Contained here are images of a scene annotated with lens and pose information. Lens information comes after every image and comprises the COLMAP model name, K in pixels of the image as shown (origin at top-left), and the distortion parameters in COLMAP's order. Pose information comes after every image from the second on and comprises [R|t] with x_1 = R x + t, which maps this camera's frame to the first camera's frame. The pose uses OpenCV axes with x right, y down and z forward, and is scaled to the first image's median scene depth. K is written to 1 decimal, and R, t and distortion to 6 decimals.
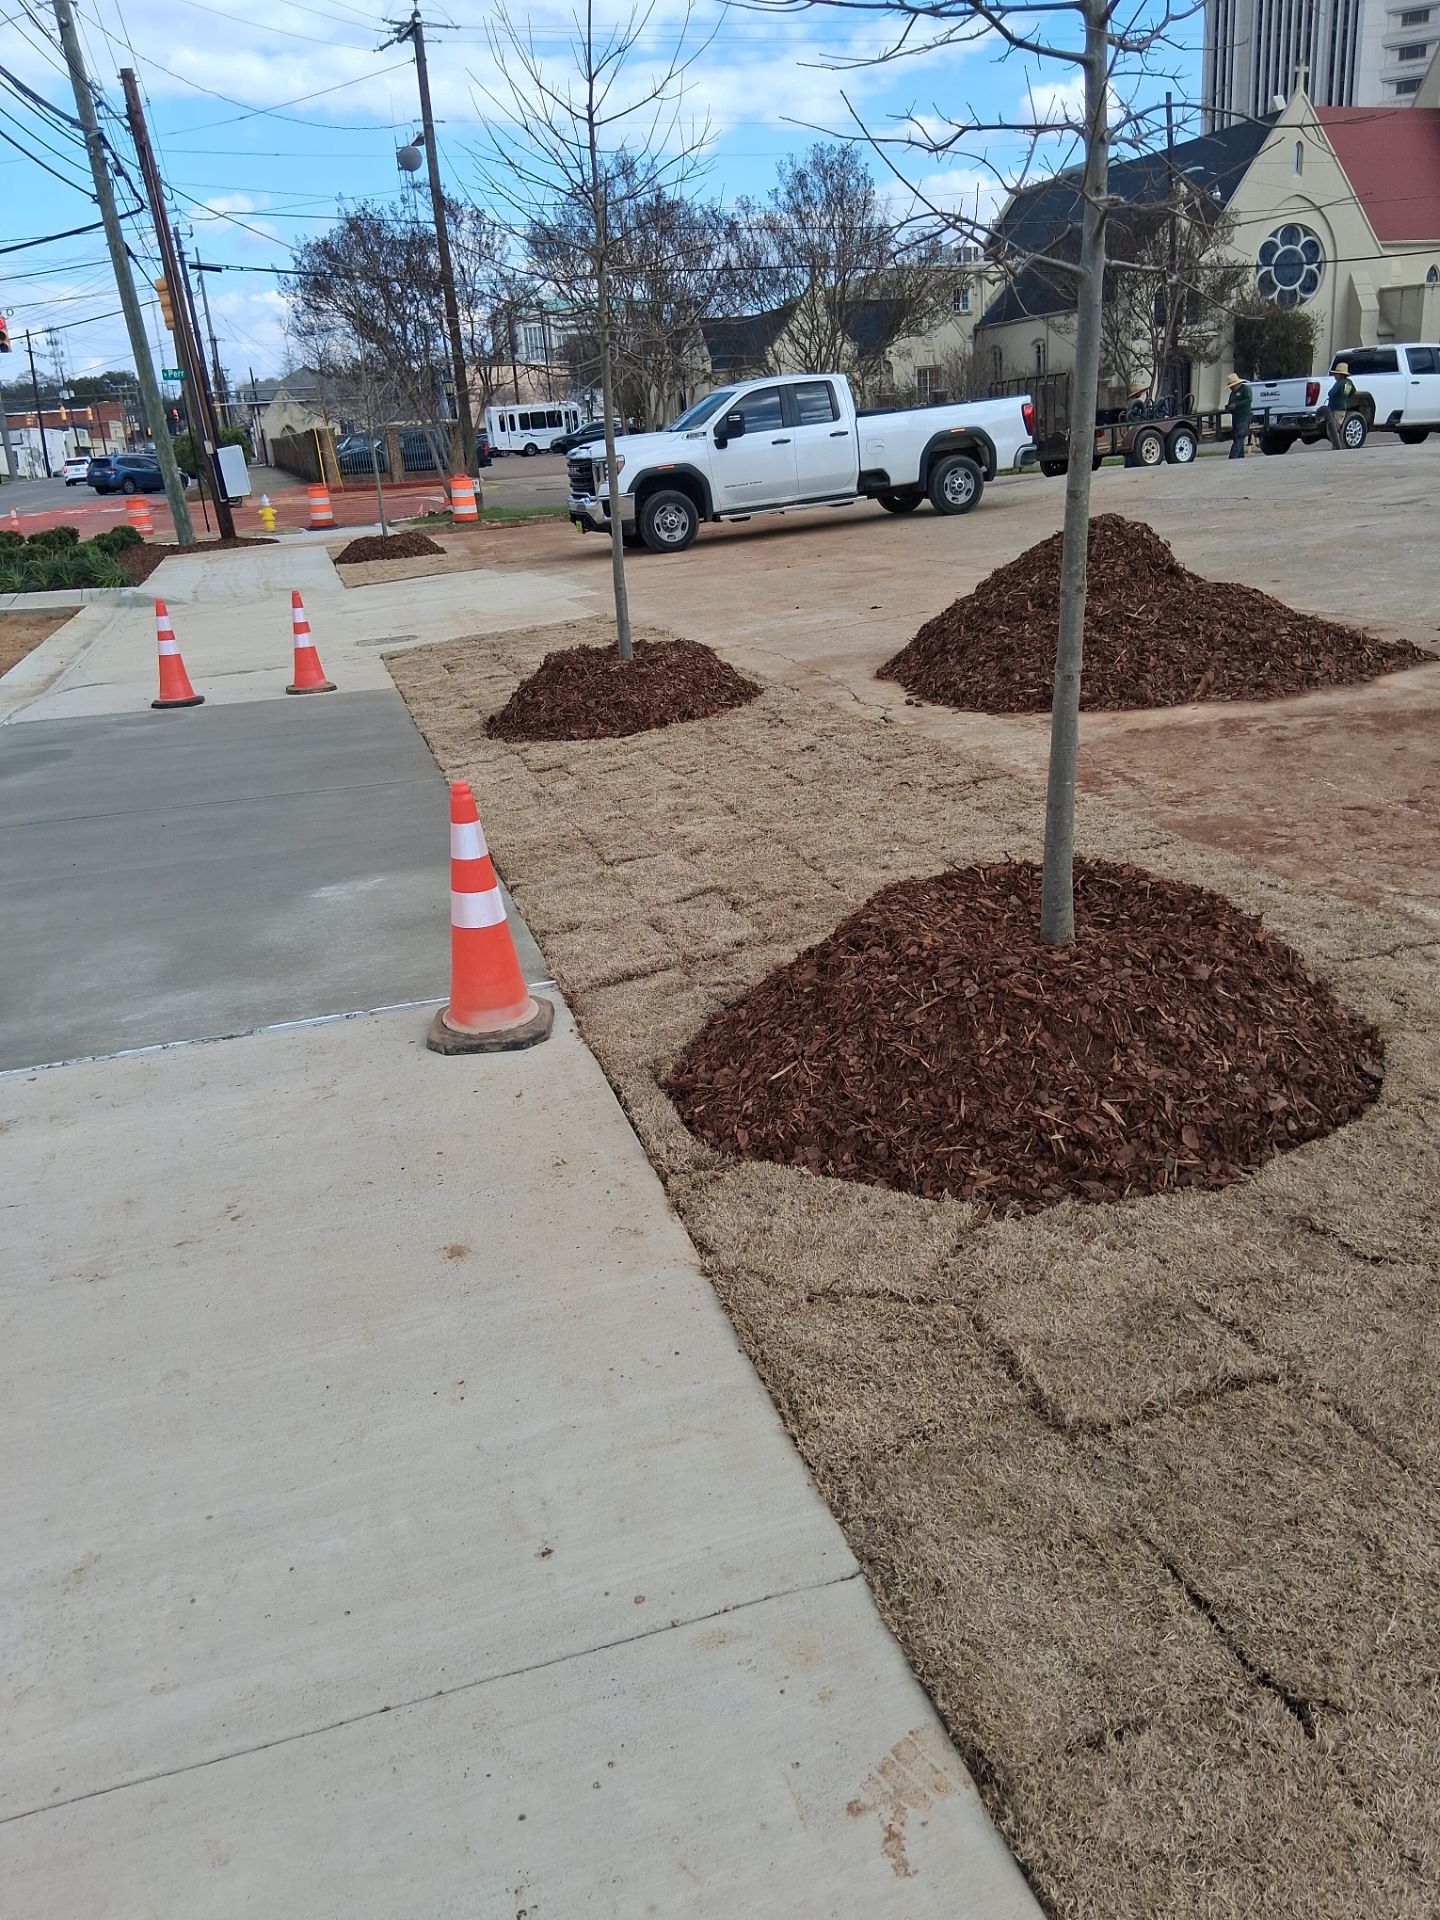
lens RADIAL K [[1384.9, 0, 731.8], [0, 1384.9, 995.4], [0, 0, 1]] dist [0.057507, -0.103882]
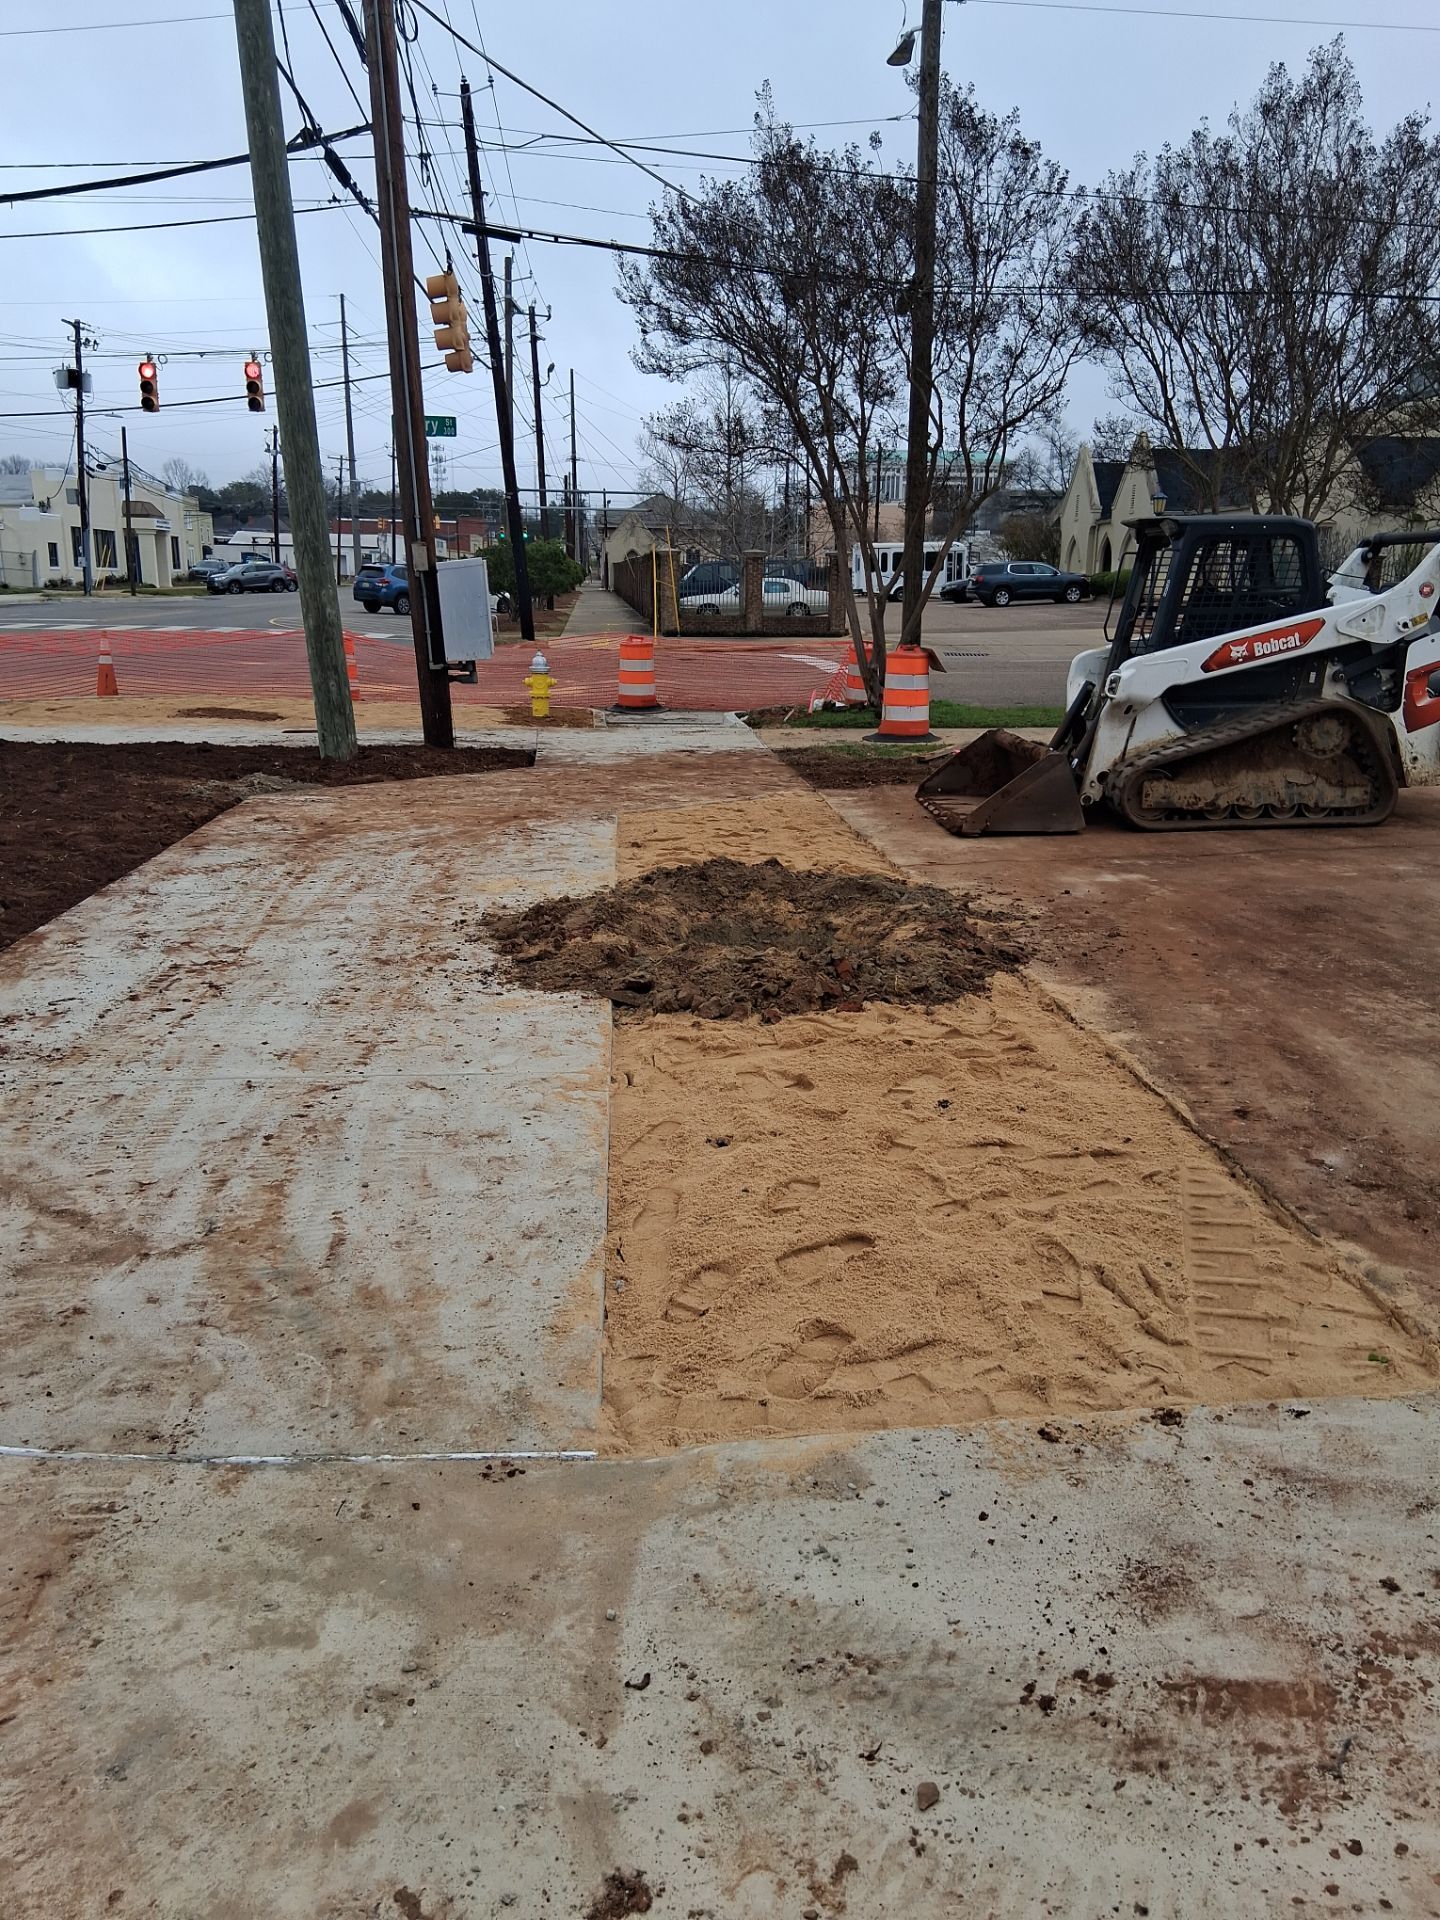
lens RADIAL K [[1493.3, 0, 759.3], [0, 1493.3, 959.9], [0, 0, 1]] dist [0.103712, -0.159053]
pose [[0.976578, 0.115100, -0.181789, -0.103252], [-0.138446, 0.982900, -0.121413, -0.142691], [0.164706, 0.143737, 0.975813, 0.362128]]
